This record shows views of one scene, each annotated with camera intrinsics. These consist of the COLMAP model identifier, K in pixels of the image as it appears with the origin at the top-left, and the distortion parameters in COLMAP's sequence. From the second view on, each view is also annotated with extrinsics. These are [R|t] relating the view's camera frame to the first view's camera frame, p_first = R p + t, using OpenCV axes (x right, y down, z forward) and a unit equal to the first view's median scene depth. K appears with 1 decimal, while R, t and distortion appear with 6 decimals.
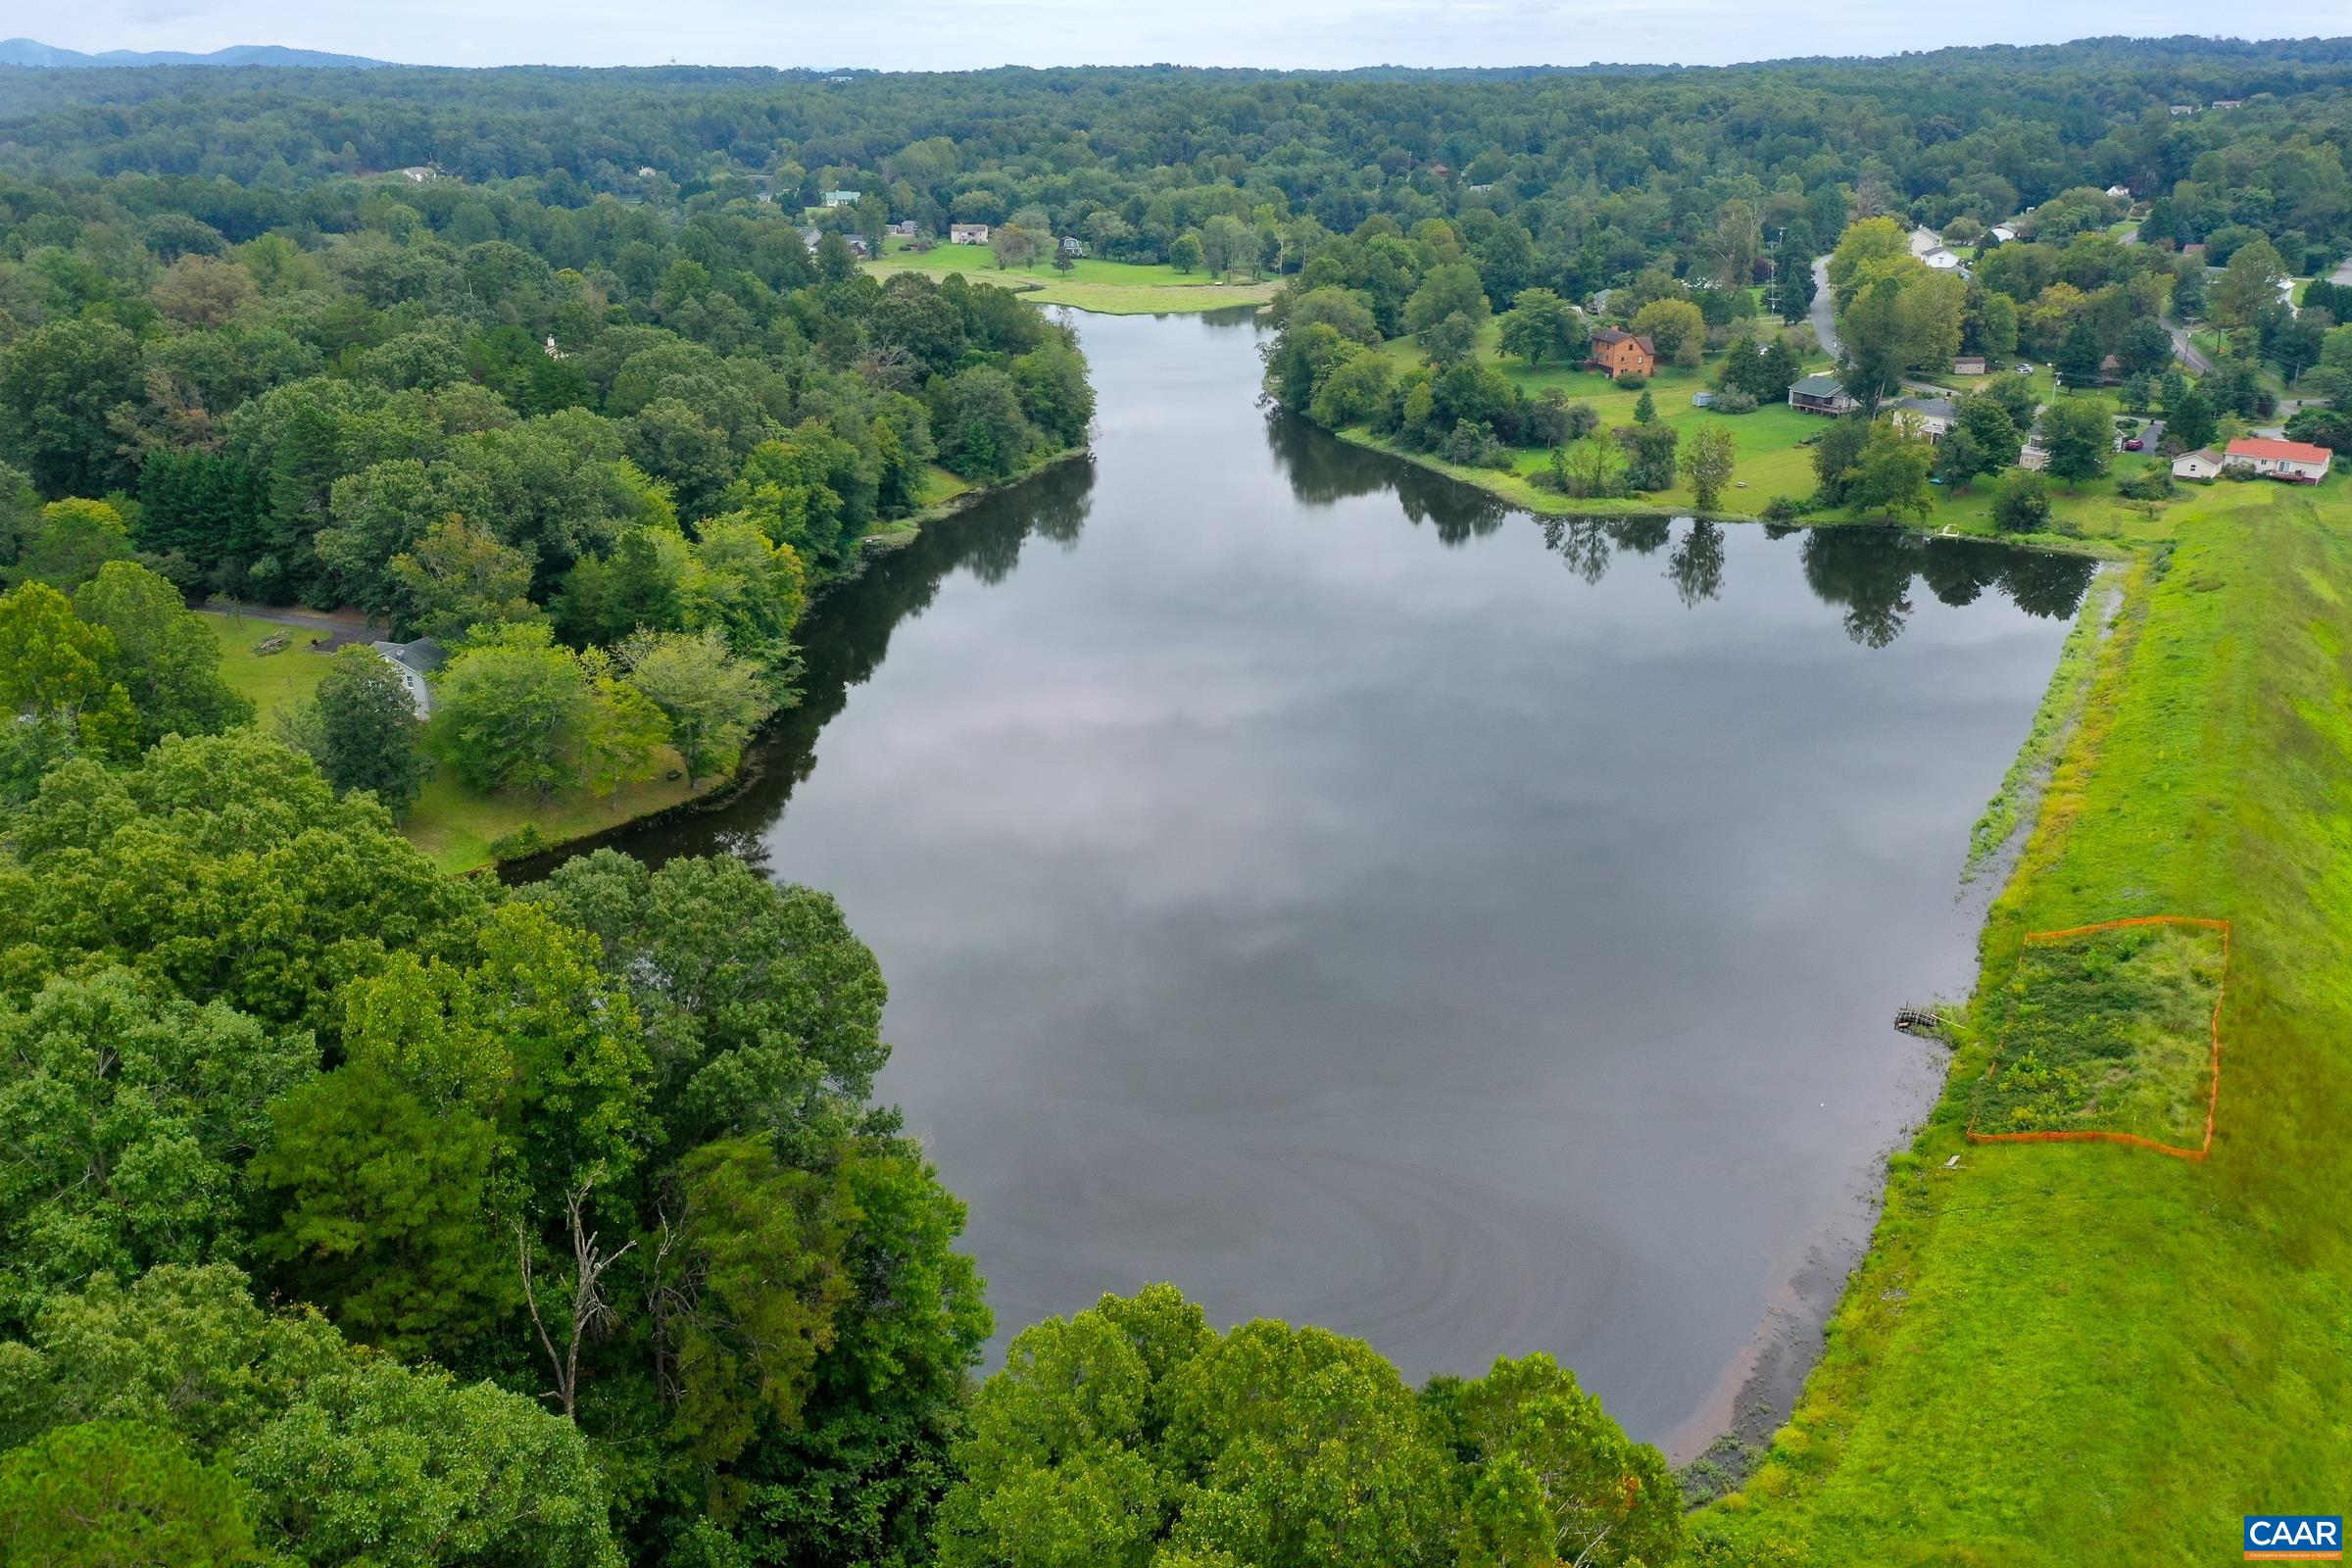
lens RADIAL K [[1800.9, 0, 1240.5], [0, 1800.9, 789.4], [0, 0, 1]] dist [-0.001912, 0.009720]
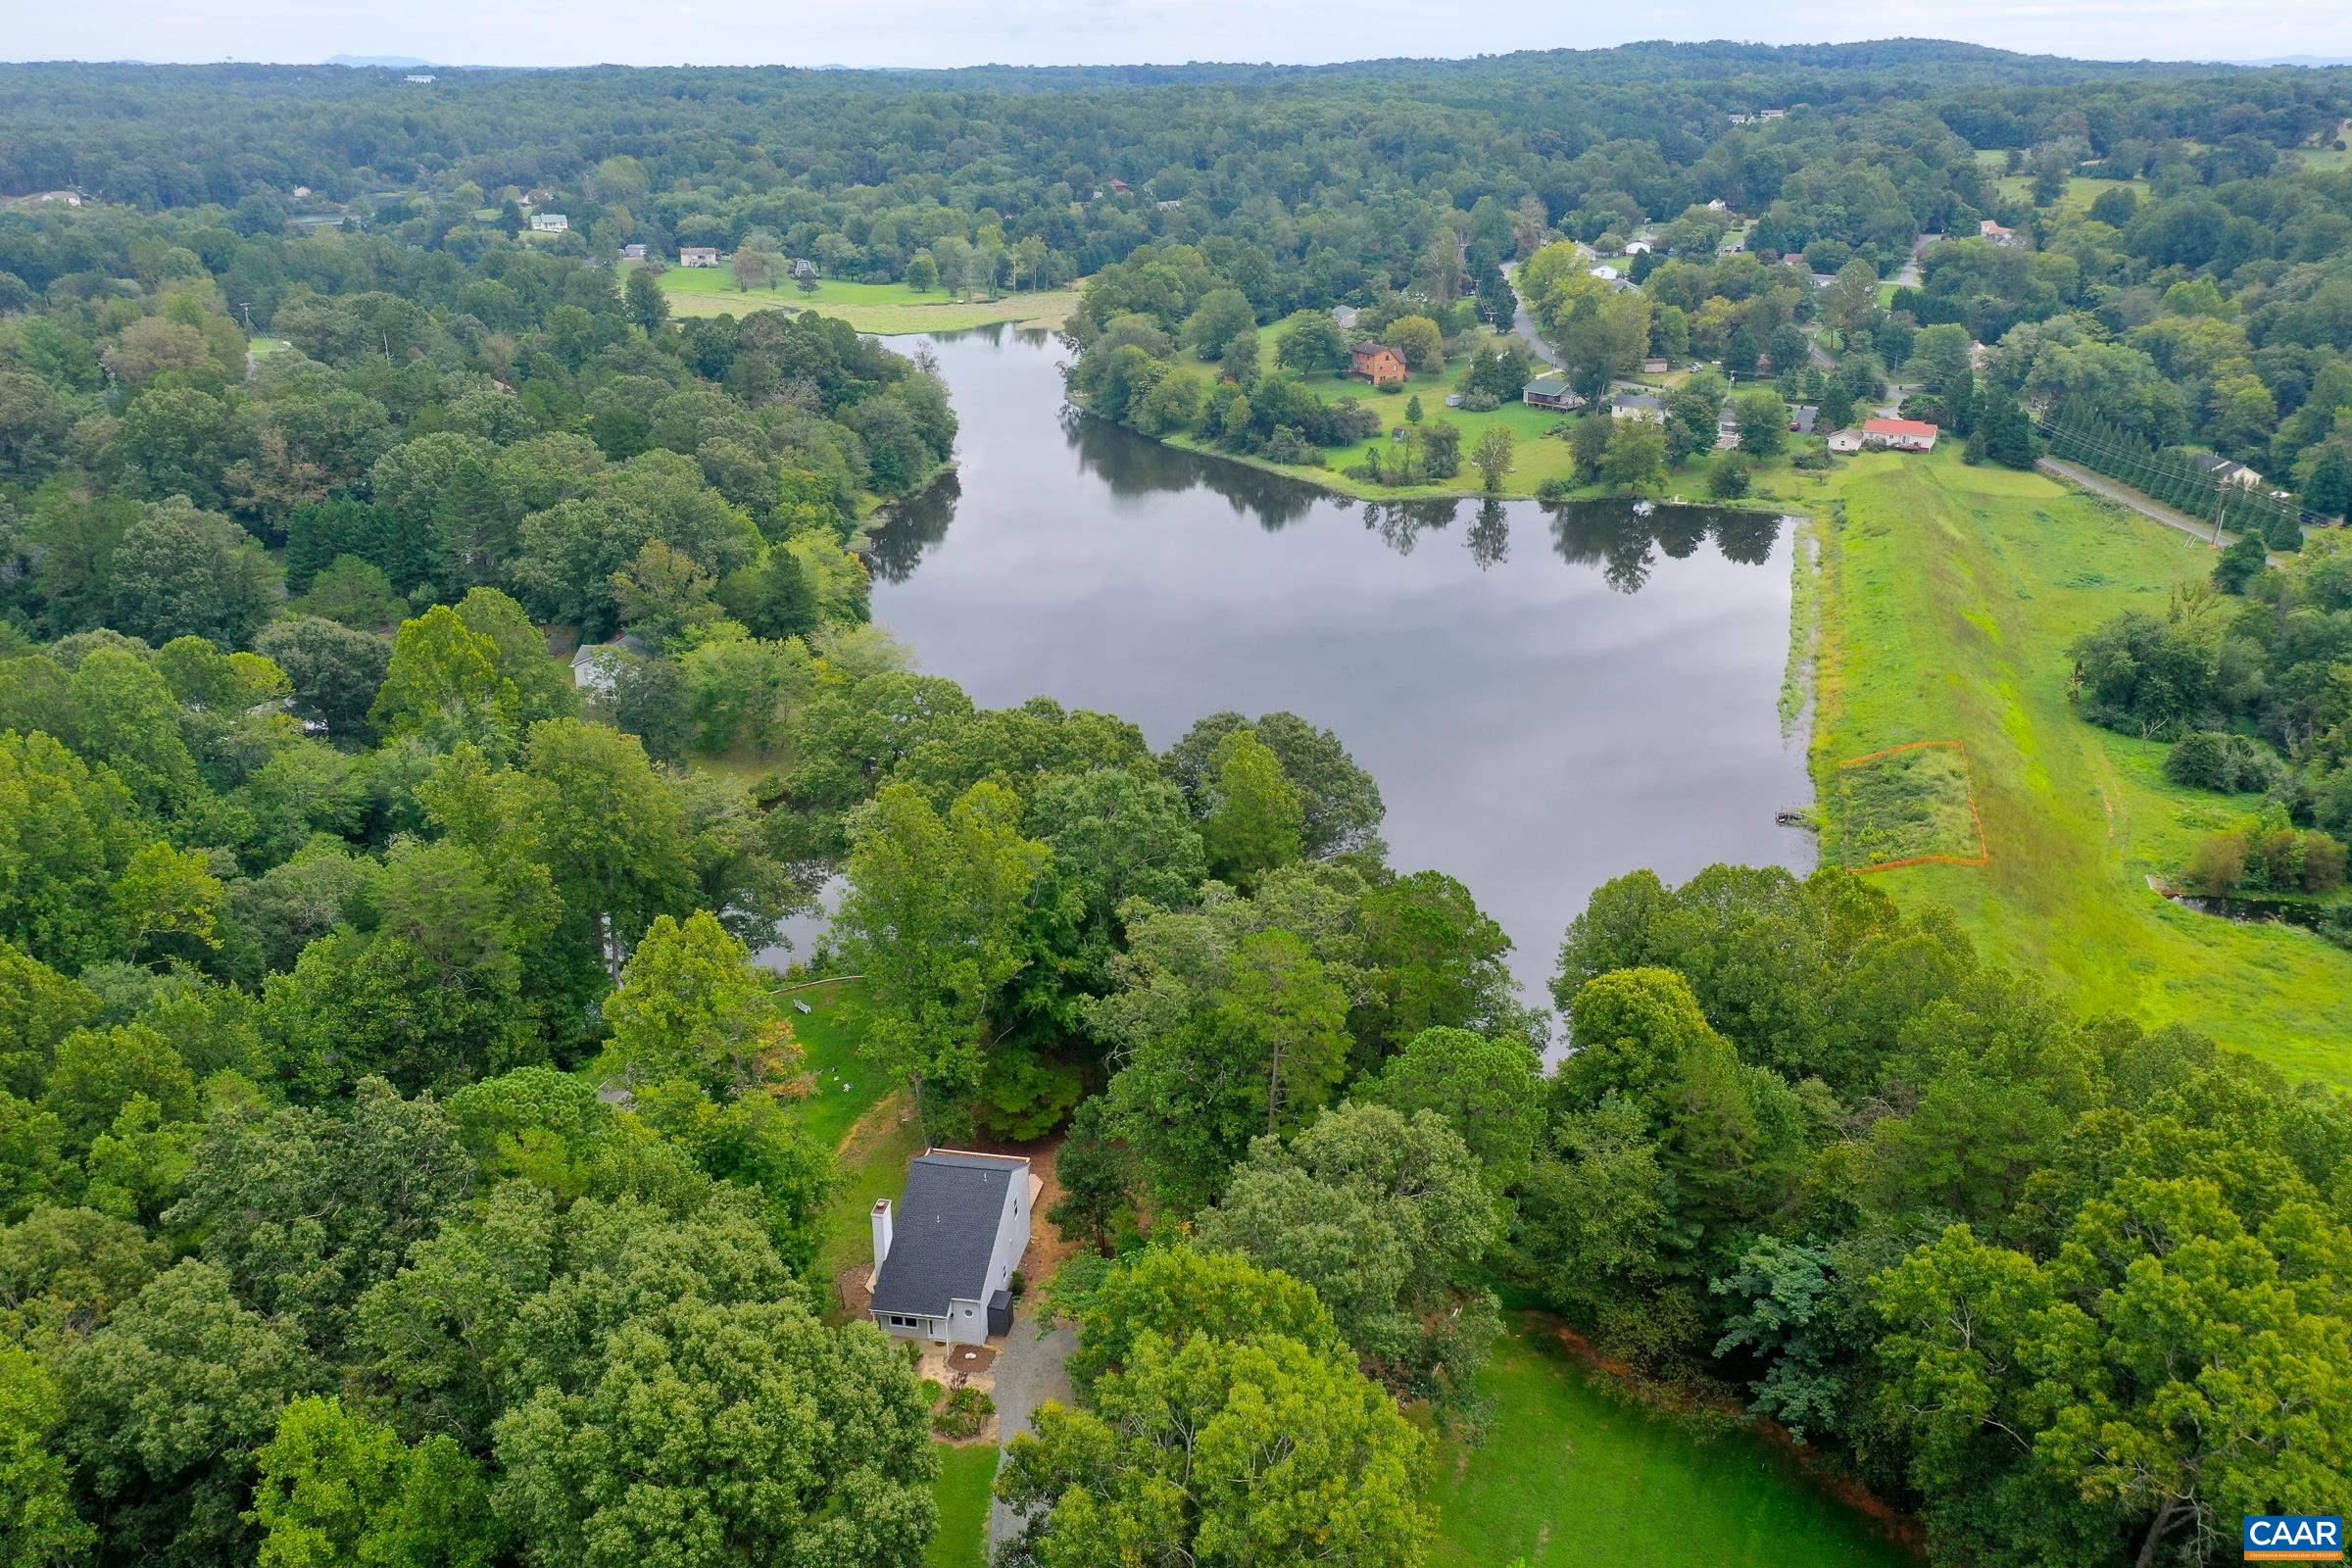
lens RADIAL K [[1800.9, 0, 1240.5], [0, 1800.9, 789.4], [0, 0, 1]] dist [-0.001912, 0.009720]
pose [[0.976837, -0.077166, 0.199585, -0.152526], [0.076243, 0.997013, 0.012318, 0.019238], [-0.199940, 0.003184, 0.979803, -0.163969]]
